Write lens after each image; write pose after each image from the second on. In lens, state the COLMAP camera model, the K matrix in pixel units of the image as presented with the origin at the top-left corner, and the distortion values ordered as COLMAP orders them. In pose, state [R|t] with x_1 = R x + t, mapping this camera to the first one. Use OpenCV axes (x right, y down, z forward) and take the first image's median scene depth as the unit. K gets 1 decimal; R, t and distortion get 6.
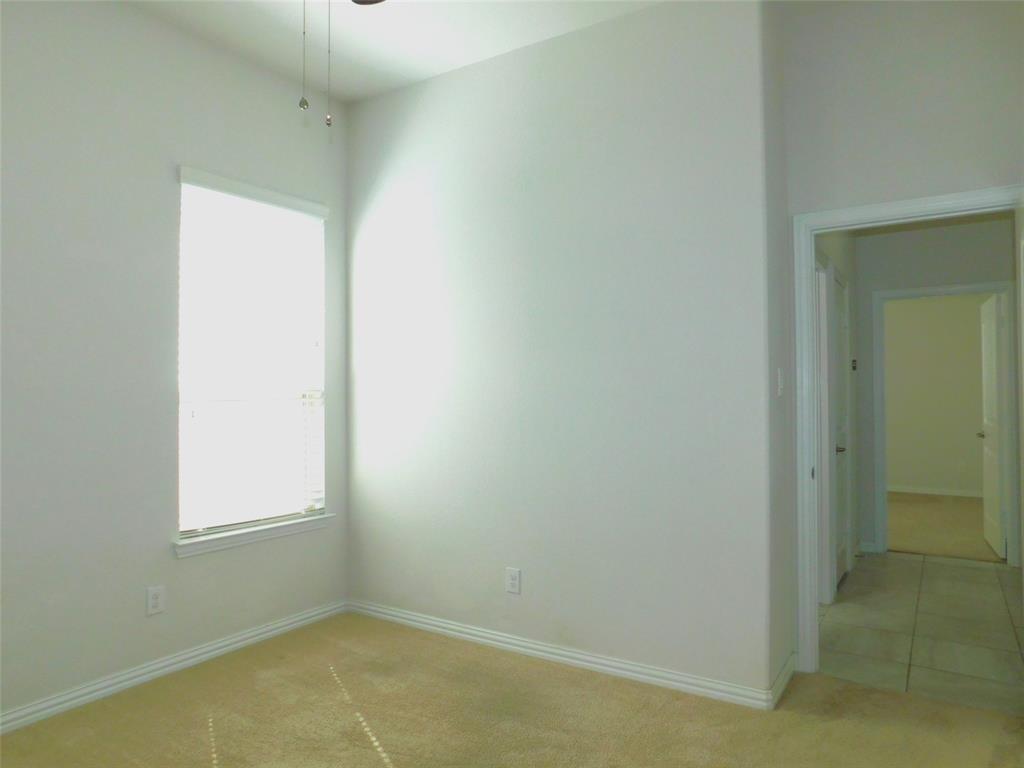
lens RADIAL K [[680.9, 0, 512.0], [0, 680.9, 384.0], [0, 0, 1]] dist [-0.067172, 0.050955]
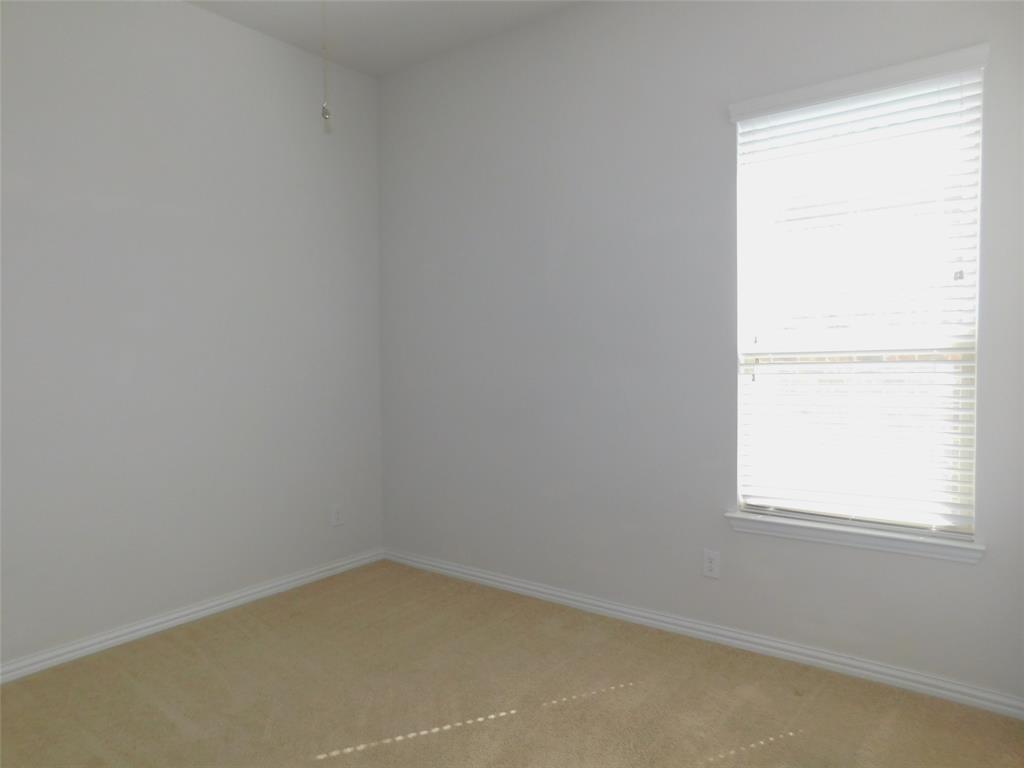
lens RADIAL K [[680.9, 0, 512.0], [0, 680.9, 384.0], [0, 0, 1]] dist [-0.067172, 0.050955]
pose [[-0.077726, 0.036881, -0.996292, 0.456601], [0.019621, 0.999179, 0.035458, 0.017142], [0.996782, -0.016792, -0.078386, 0.769163]]
